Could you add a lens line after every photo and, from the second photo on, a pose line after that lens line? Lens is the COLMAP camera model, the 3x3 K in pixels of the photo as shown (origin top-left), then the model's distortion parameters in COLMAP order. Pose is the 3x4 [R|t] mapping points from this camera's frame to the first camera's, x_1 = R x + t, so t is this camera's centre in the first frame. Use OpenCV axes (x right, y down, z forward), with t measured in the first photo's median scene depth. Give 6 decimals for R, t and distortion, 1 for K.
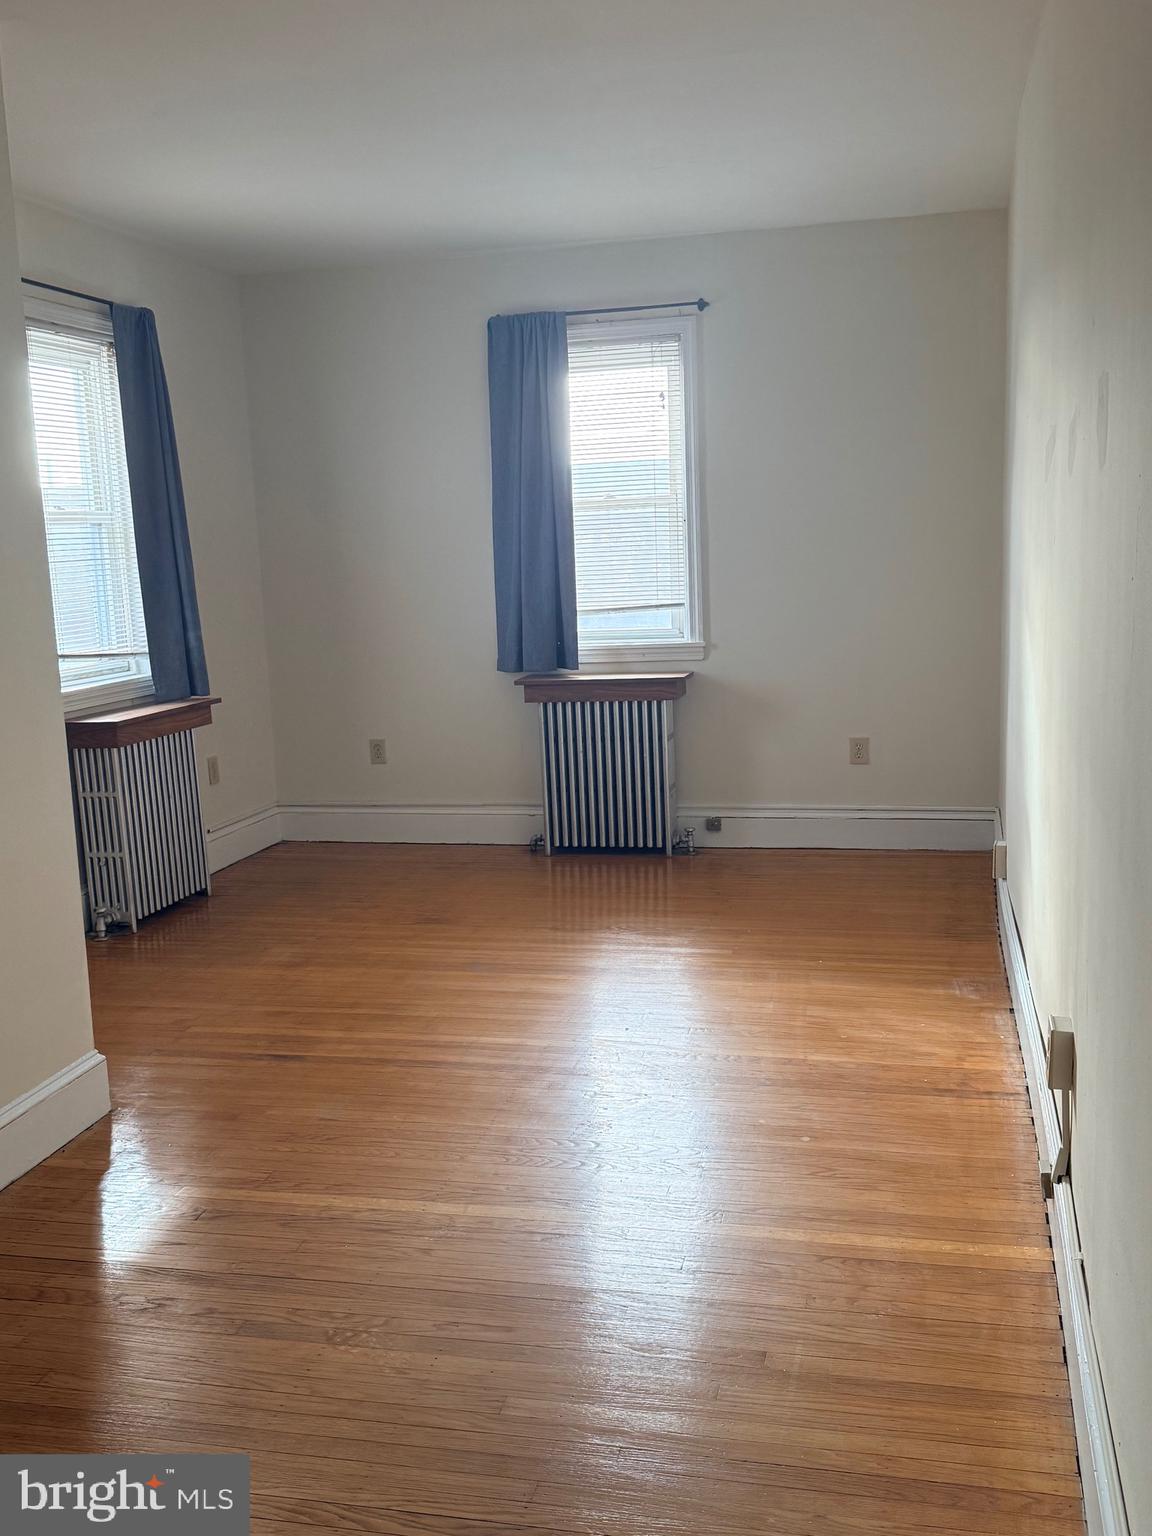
lens RADIAL K [[1465.0, 0, 575.5], [0, 1465.0, 769.5], [0, 0, 1]] dist [-0.008563, 0.000000]
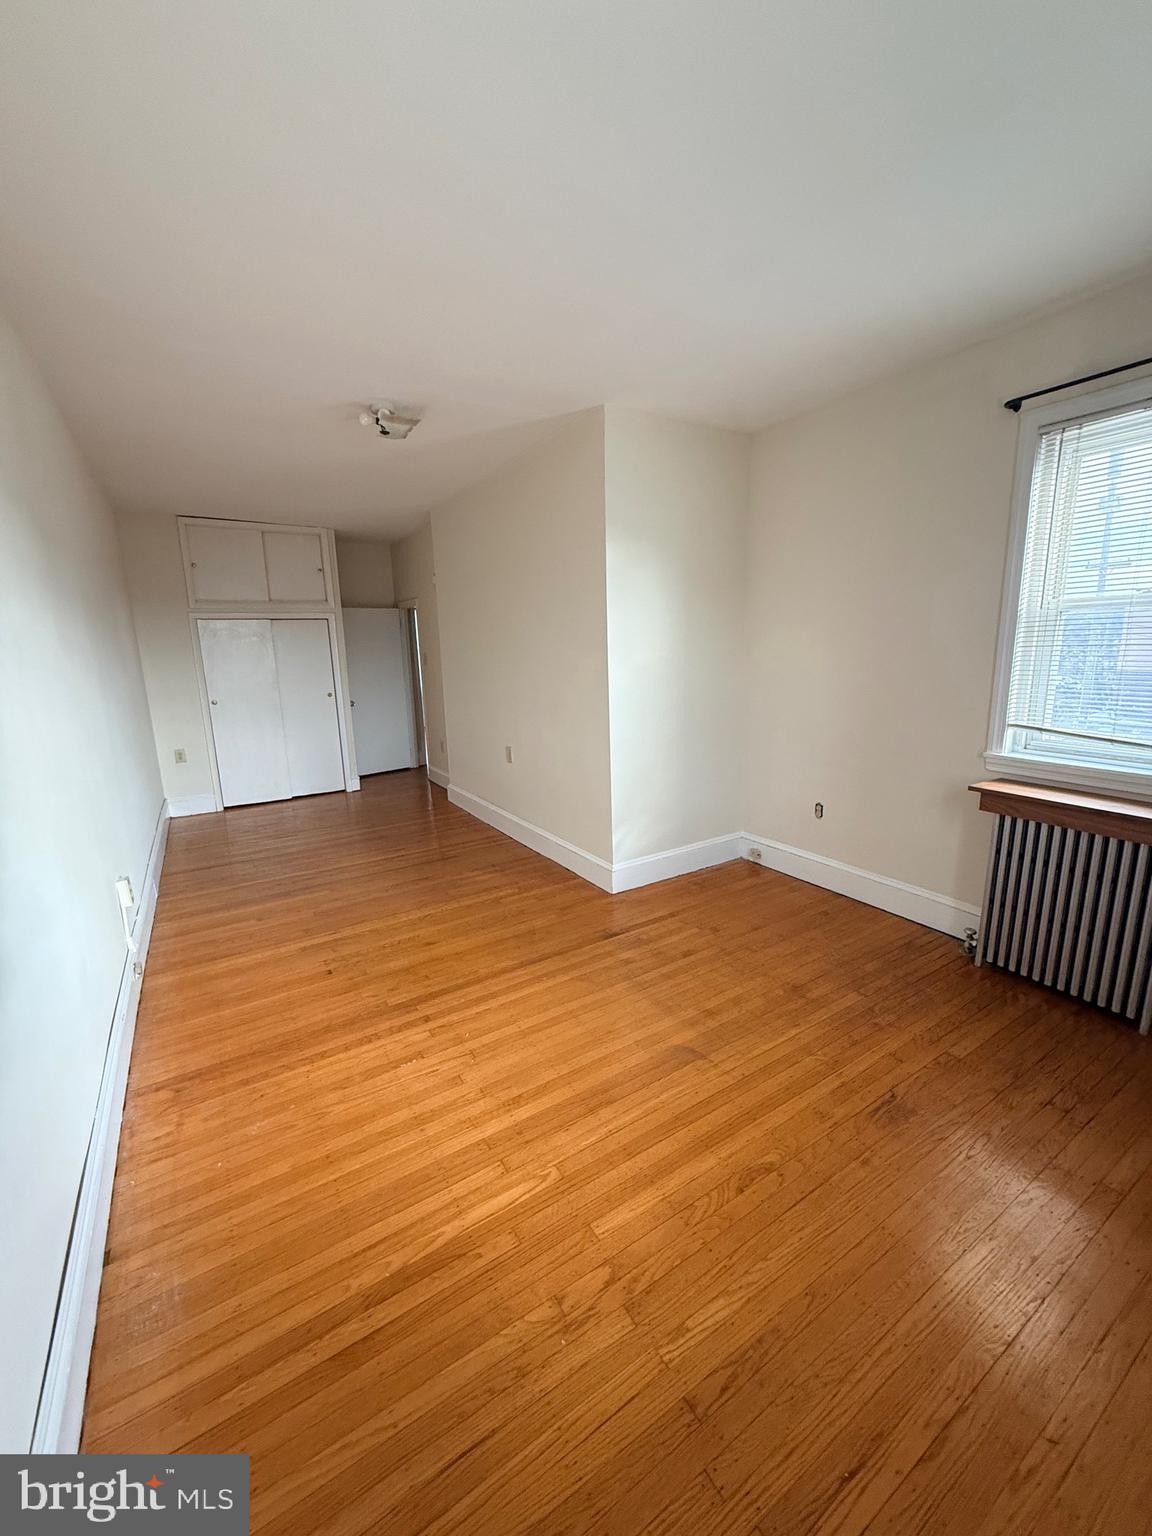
lens RADIAL K [[609.4, 0, 570.8], [0, 609.4, 773.1], [0, 0, 1]] dist [-0.000793, 0.000547]
pose [[-0.701185, 0.201631, -0.683875, 0.266394], [-0.064914, 0.937141, 0.342859, -0.209377], [0.710018, 0.284801, -0.644021, 1.211349]]
